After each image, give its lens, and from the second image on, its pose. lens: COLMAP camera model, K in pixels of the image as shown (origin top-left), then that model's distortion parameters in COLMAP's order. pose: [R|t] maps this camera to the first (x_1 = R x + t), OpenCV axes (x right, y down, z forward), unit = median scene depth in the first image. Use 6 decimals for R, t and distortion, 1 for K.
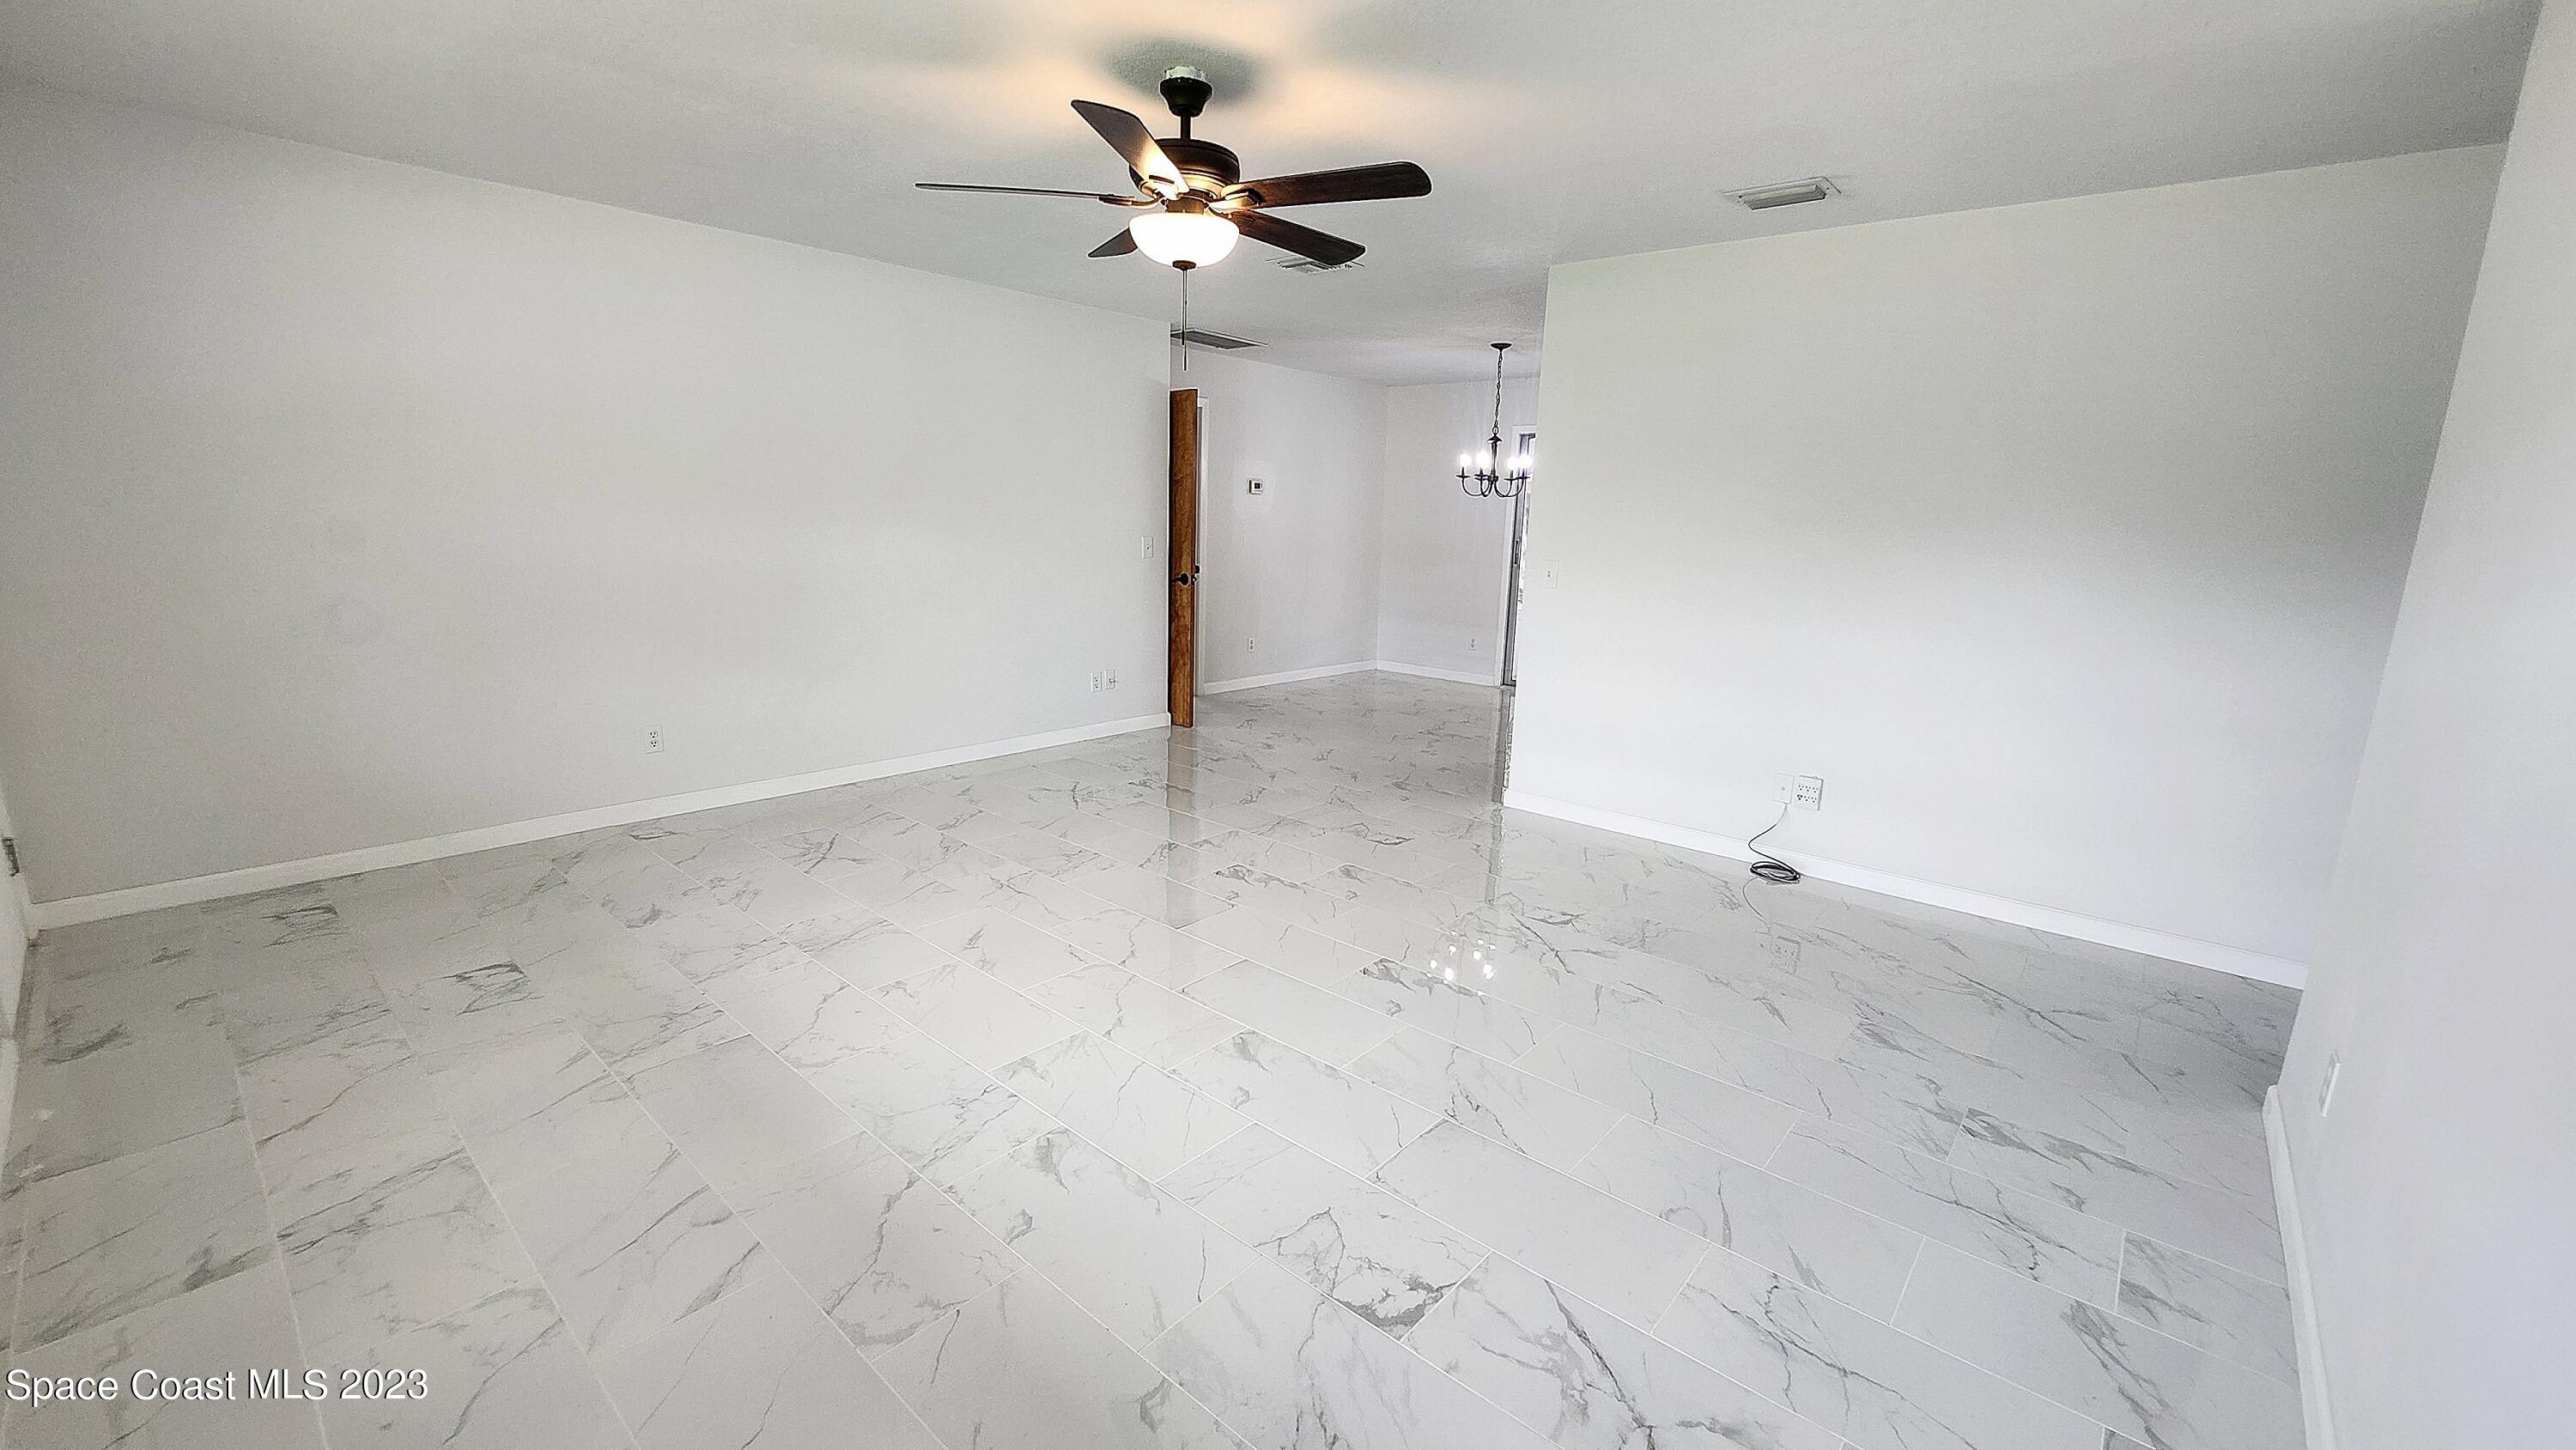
lens RADIAL K [[1029.6, 0, 1257.6], [0, 1029.6, 720.4], [0, 0, 1]] dist [-0.002939, -0.000420]
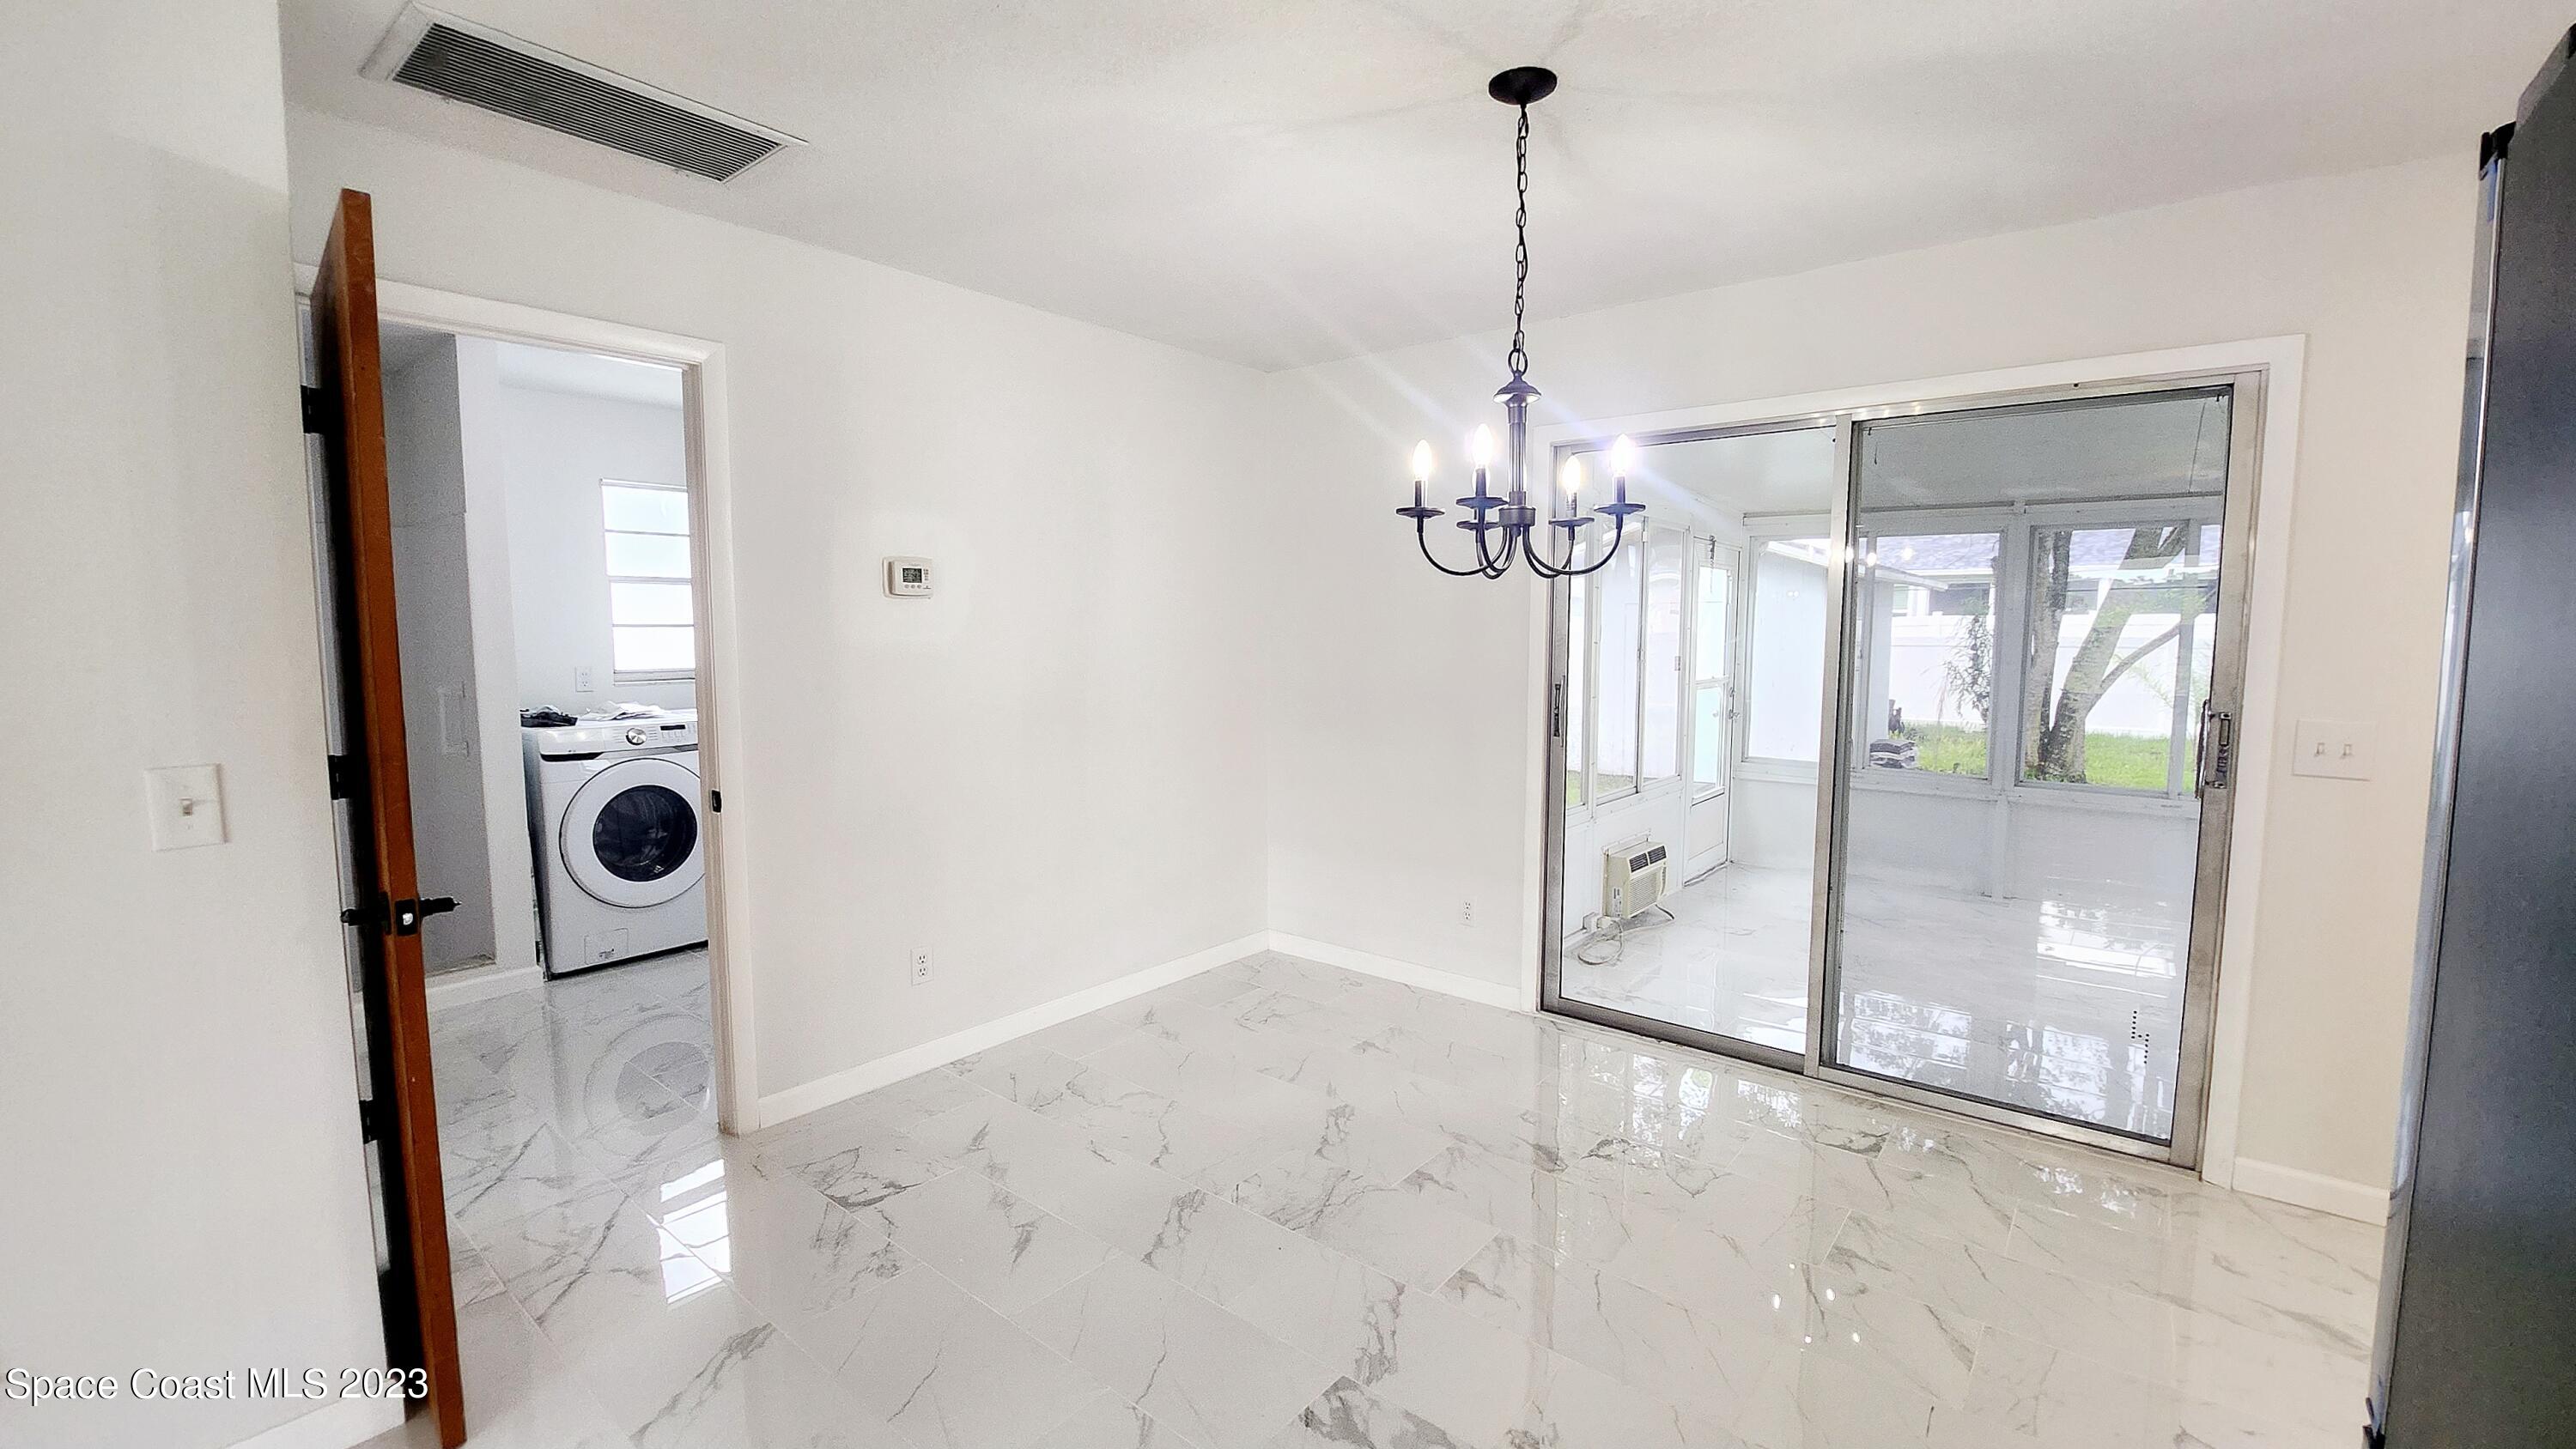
lens RADIAL K [[1068.3, 0, 1288.0], [0, 1068.3, 724.5], [0, 0, 1]] dist [-0.002234, -0.000017]
pose [[0.998480, -0.026903, 0.048101, 0.145098], [0.032313, 0.992783, -0.115489, -0.140618], [-0.044647, 0.116868, 0.992143, 0.702039]]
